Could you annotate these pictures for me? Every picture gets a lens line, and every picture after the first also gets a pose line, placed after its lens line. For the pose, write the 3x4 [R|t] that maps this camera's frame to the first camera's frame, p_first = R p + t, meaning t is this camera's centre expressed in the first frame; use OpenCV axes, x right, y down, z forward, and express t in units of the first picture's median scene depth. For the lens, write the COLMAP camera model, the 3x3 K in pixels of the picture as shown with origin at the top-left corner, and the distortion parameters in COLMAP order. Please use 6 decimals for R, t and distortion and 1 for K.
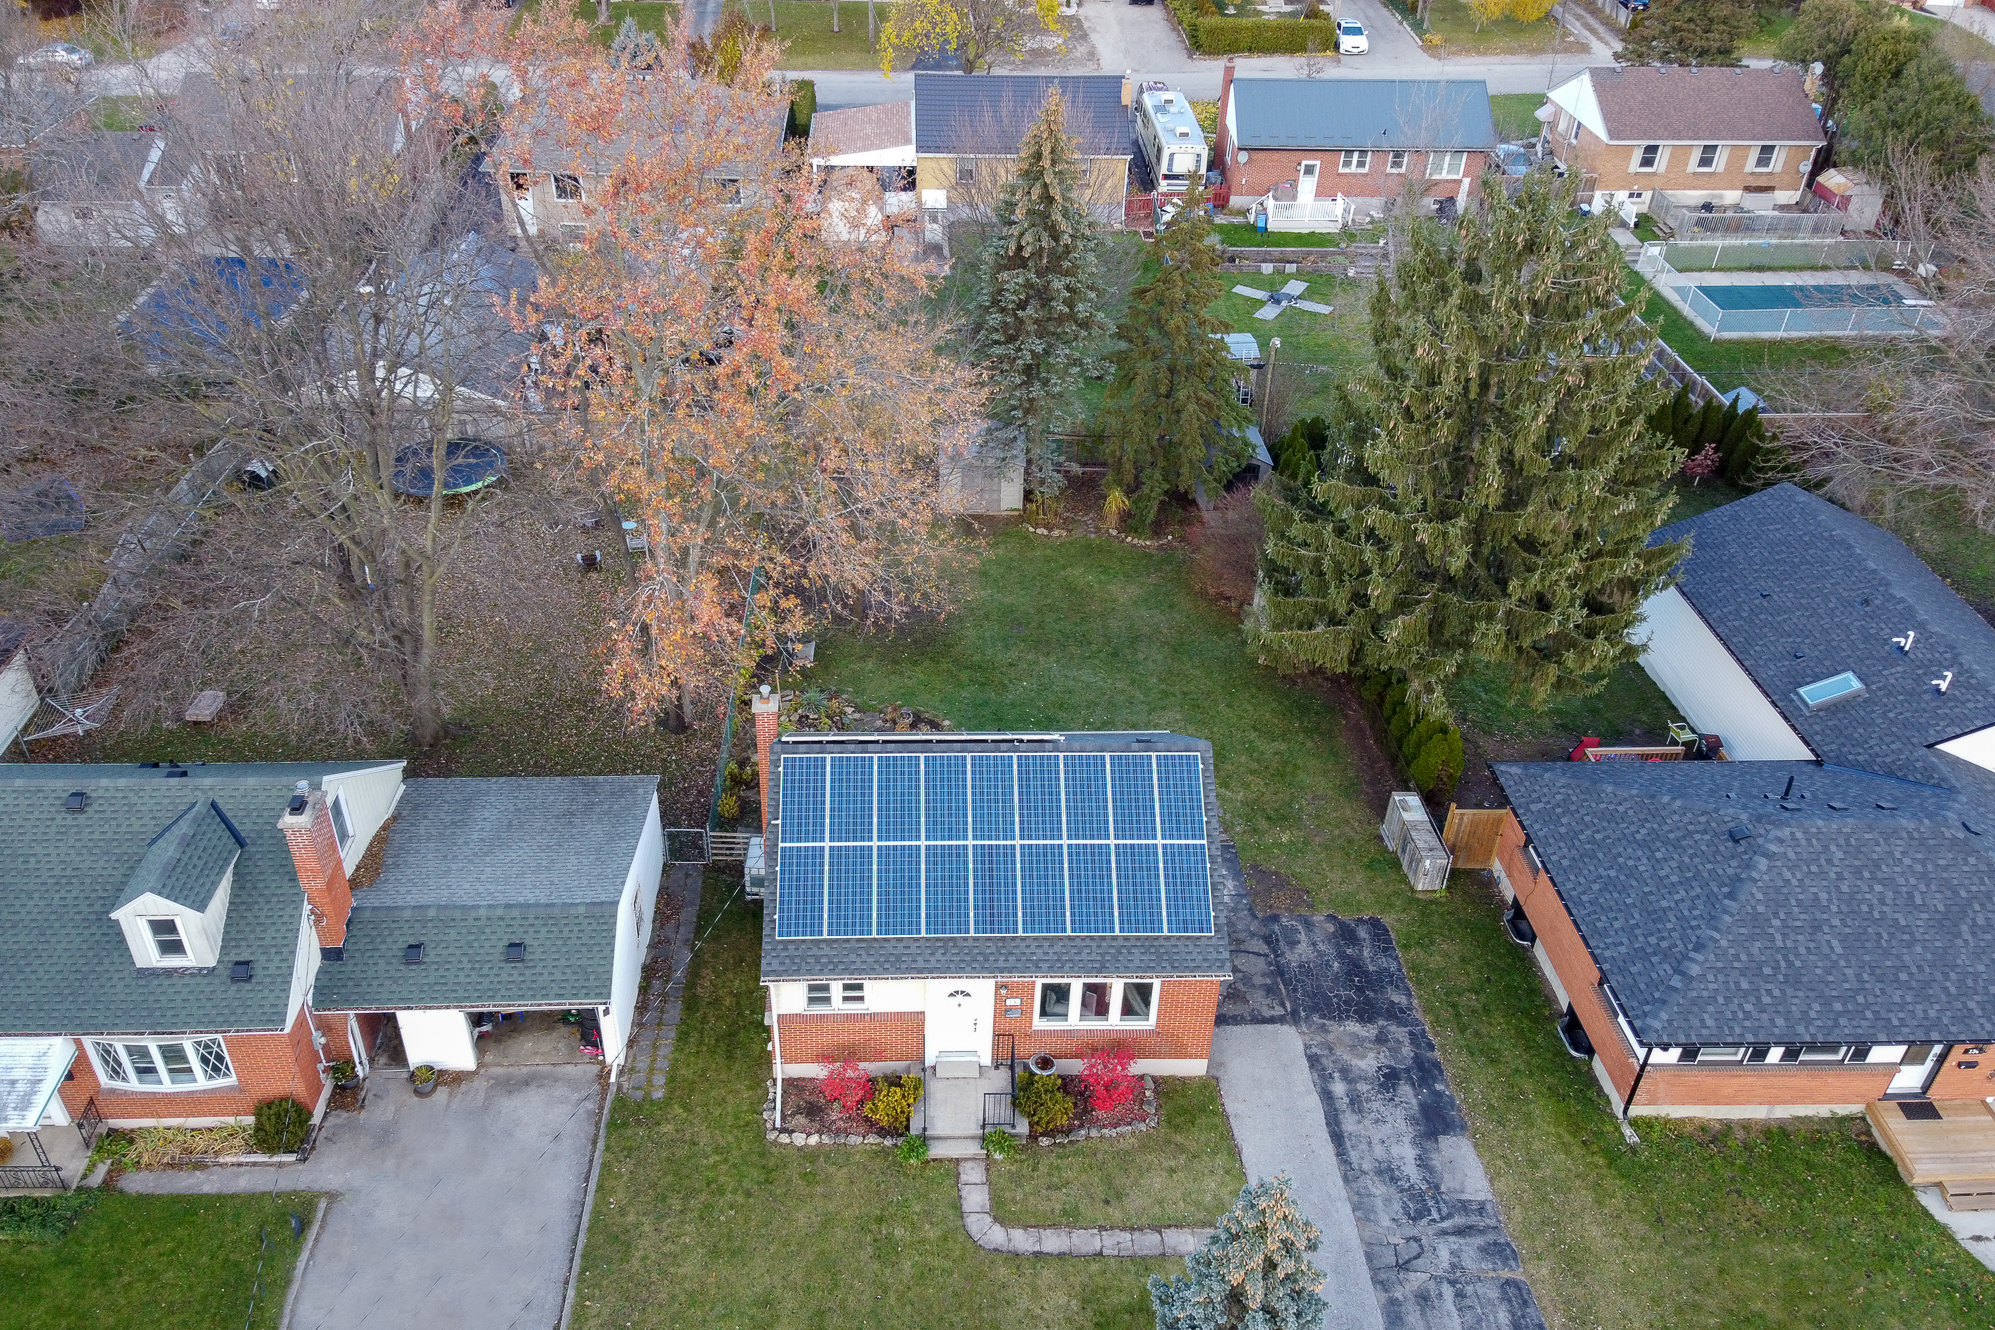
lens RADIAL K [[1473.1, 0, 957.0], [0, 1473.1, 667.8], [0, 0, 1]] dist [0.220227, -0.245027]
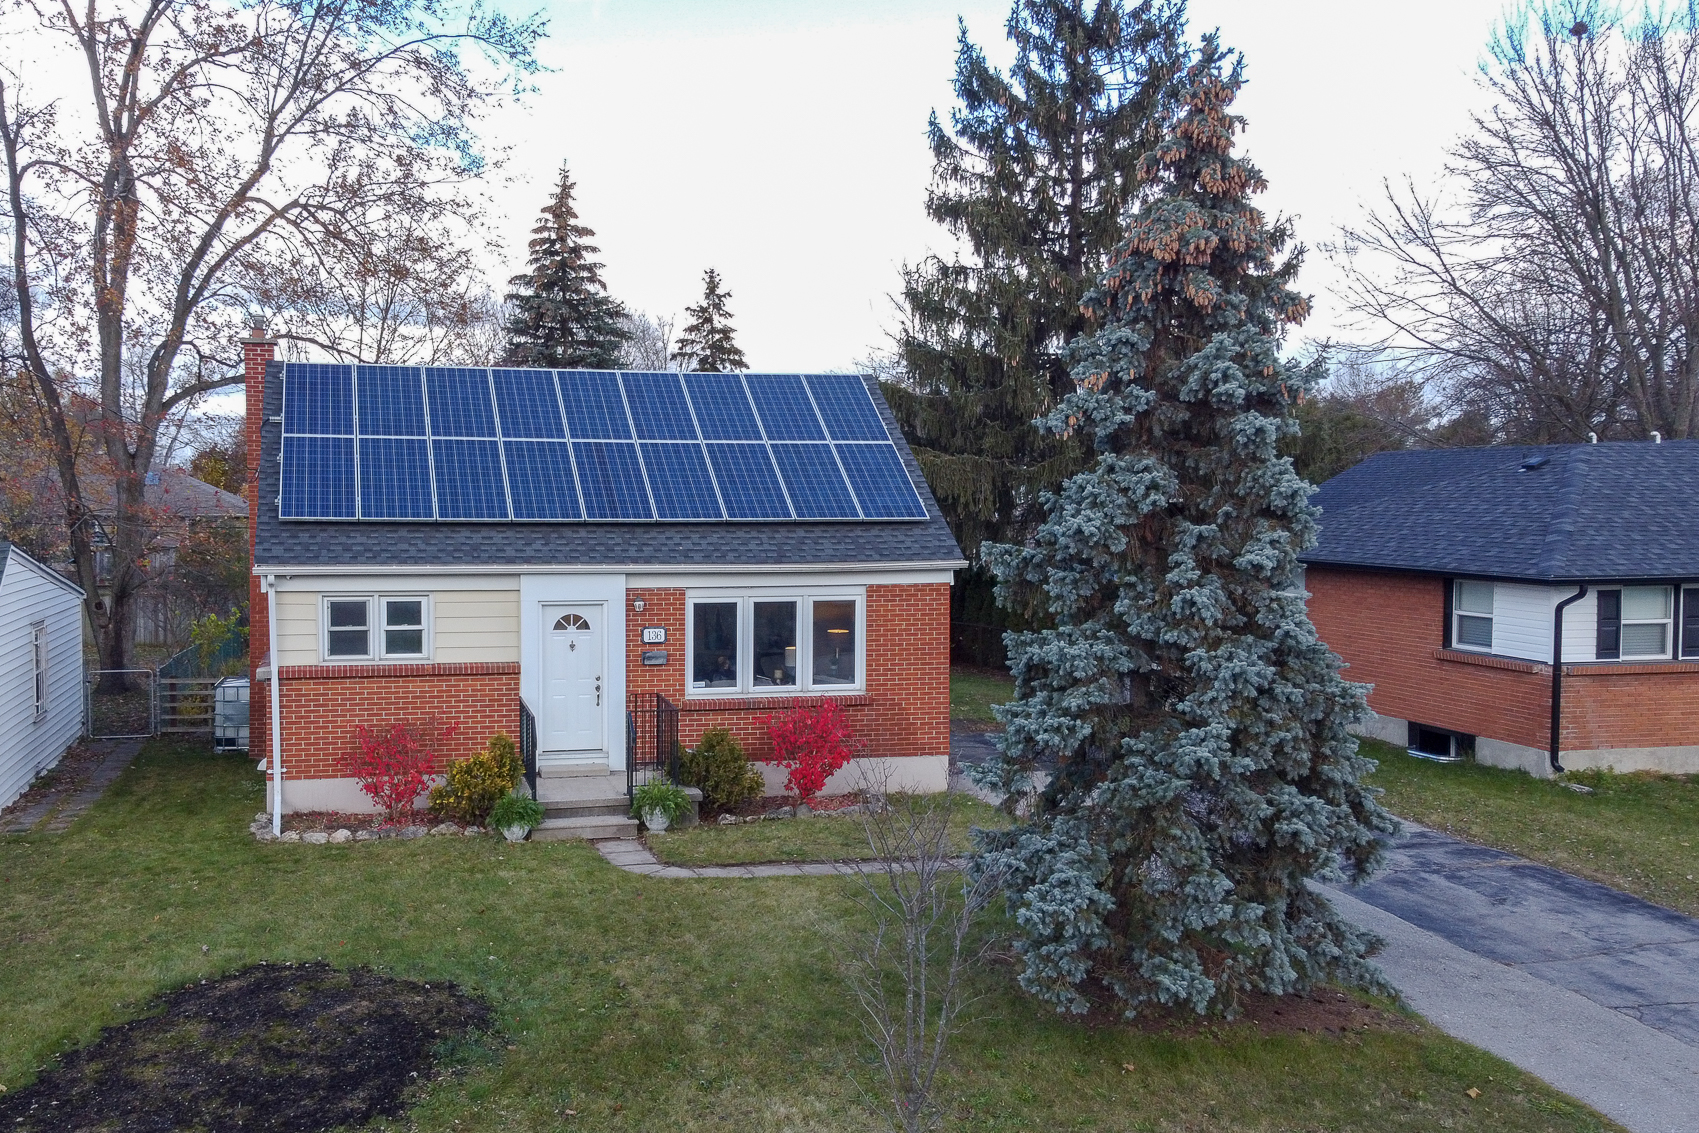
lens RADIAL K [[1483.9, 0, 681.0], [0, 1483.9, 610.7], [0, 0, 1]] dist [0.254890, -0.296787]
pose [[0.984140, -0.034592, 0.173991, -0.062293], [0.119048, 0.855936, -0.503191, 0.528248], [-0.131518, 0.515924, 0.846478, 0.419729]]
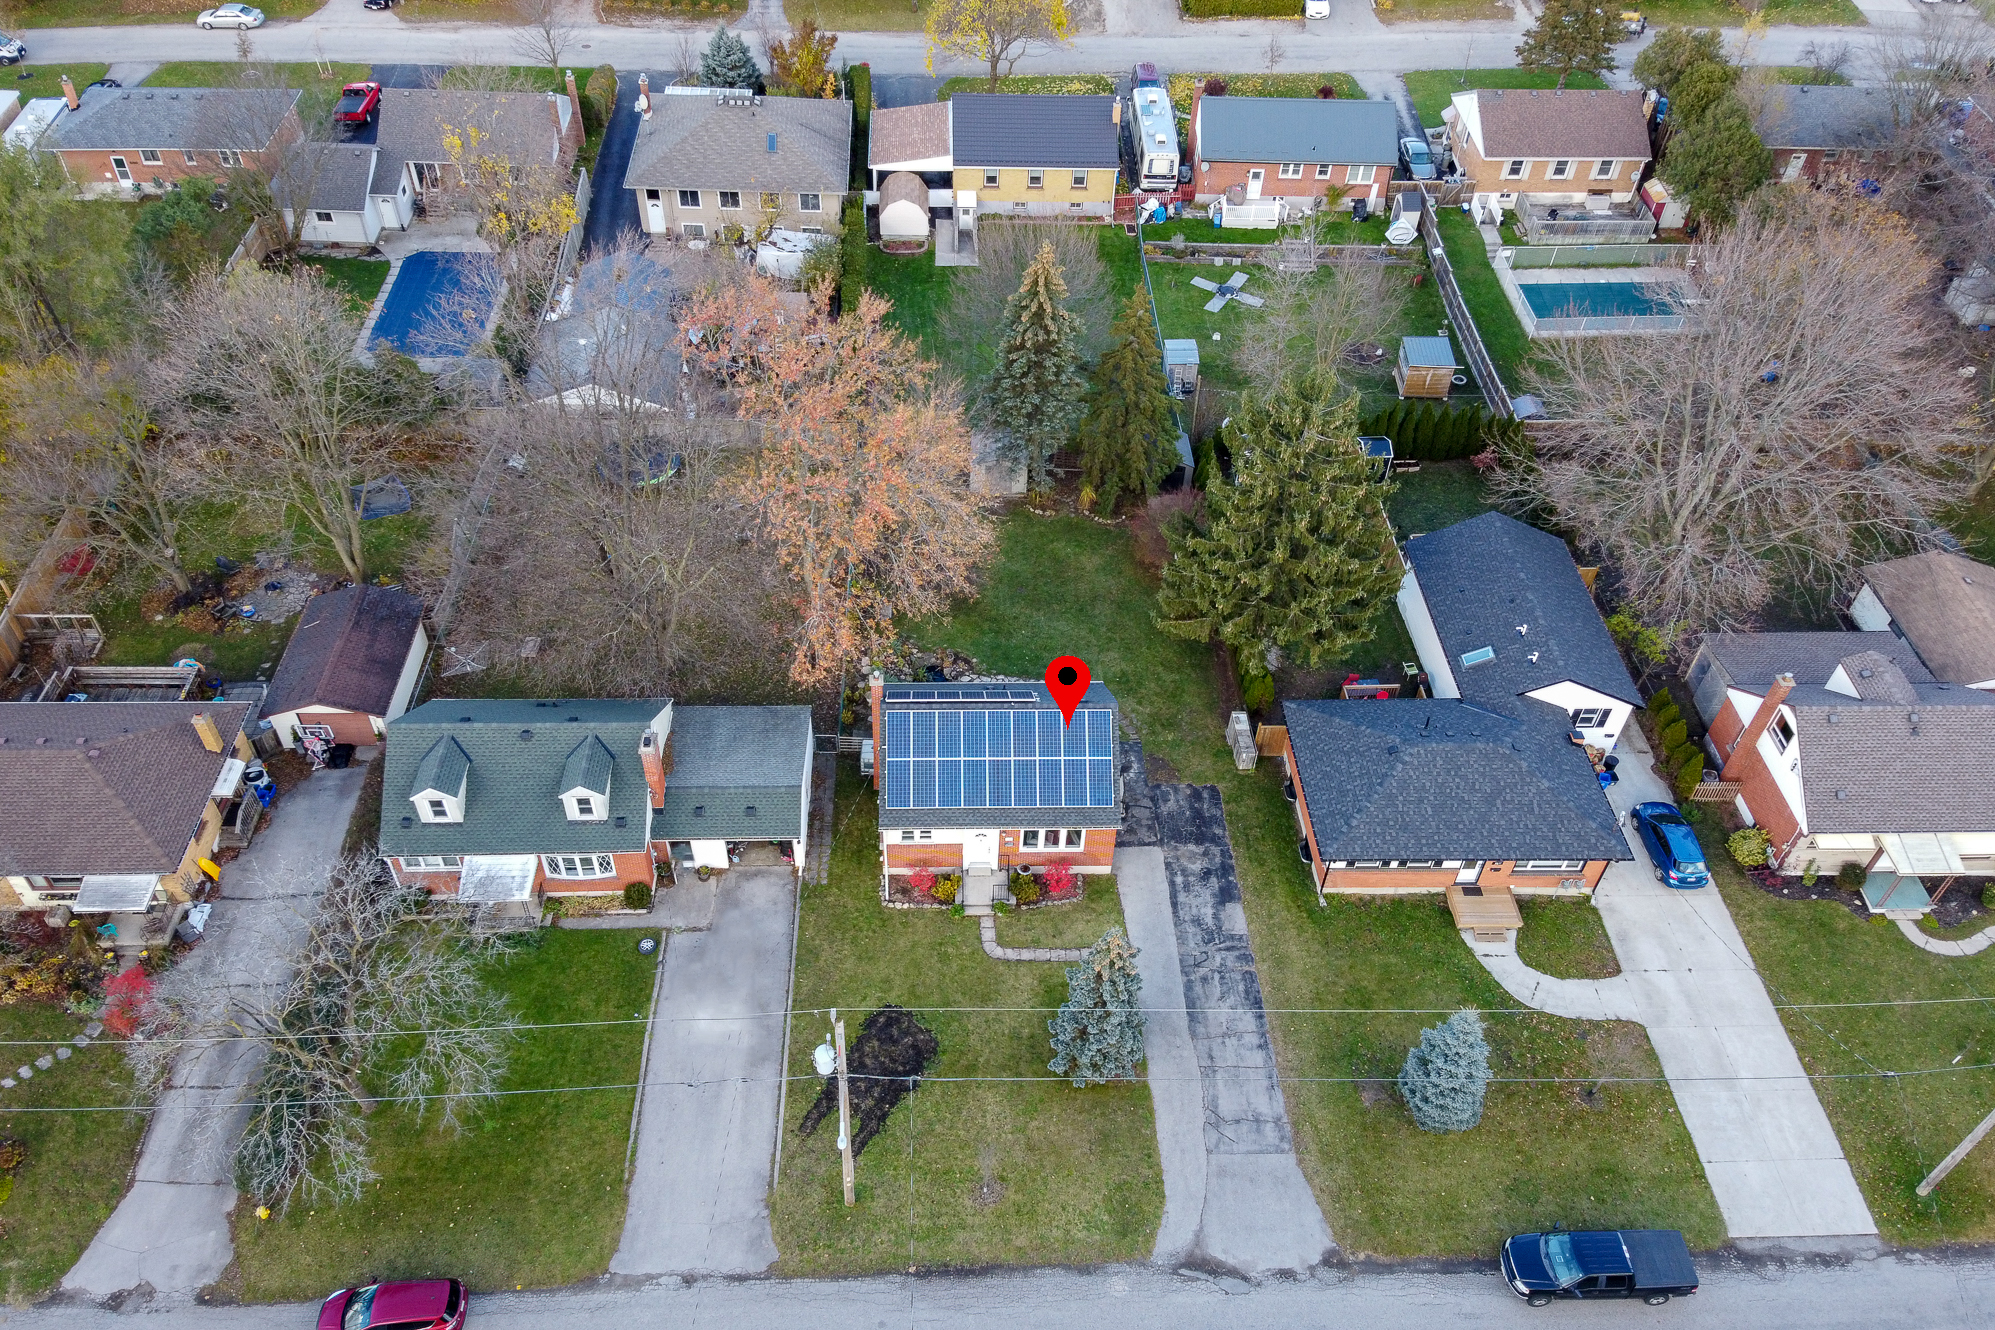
lens RADIAL K [[1450.6, 0, 997.2], [0, 1450.6, 681.1], [0, 0, 1]] dist [0.238365, -0.288183]
pose [[0.999936, 0.005966, 0.009585, 0.003182], [-0.007528, 0.985031, 0.172215, -0.289290], [-0.008415, -0.172277, 0.985013, -0.785821]]
